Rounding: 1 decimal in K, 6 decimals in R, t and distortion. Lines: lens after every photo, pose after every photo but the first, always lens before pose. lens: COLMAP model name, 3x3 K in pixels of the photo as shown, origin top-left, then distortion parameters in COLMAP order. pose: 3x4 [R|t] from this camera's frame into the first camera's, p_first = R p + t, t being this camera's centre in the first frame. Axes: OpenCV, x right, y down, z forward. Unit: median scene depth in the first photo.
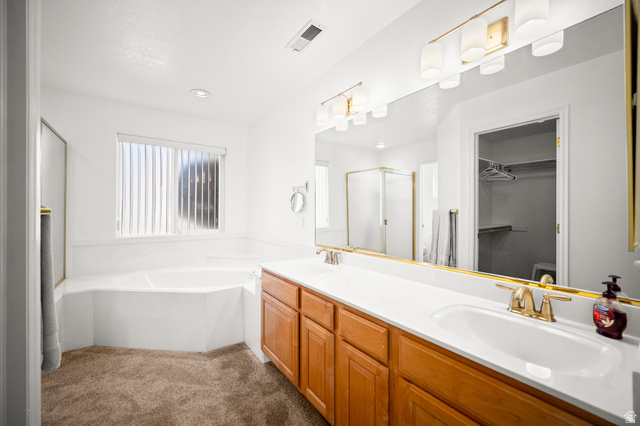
lens RADIAL K [[261.6, 0, 319.3], [0, 261.6, 210.1], [0, 0, 1]] dist [0.001070, -0.000612]
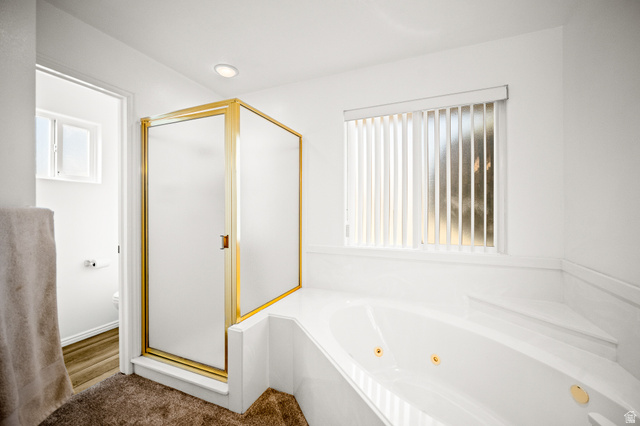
lens RADIAL K [[261.6, 0, 319.4], [0, 261.6, 211.4], [0, 0, 1]] dist [0.001070, -0.000612]
pose [[0.519707, -0.006240, -0.854322, -0.145123], [0.003195, 0.999981, -0.005361, 0.003833], [0.854339, 0.000056, 0.519717, 0.507344]]
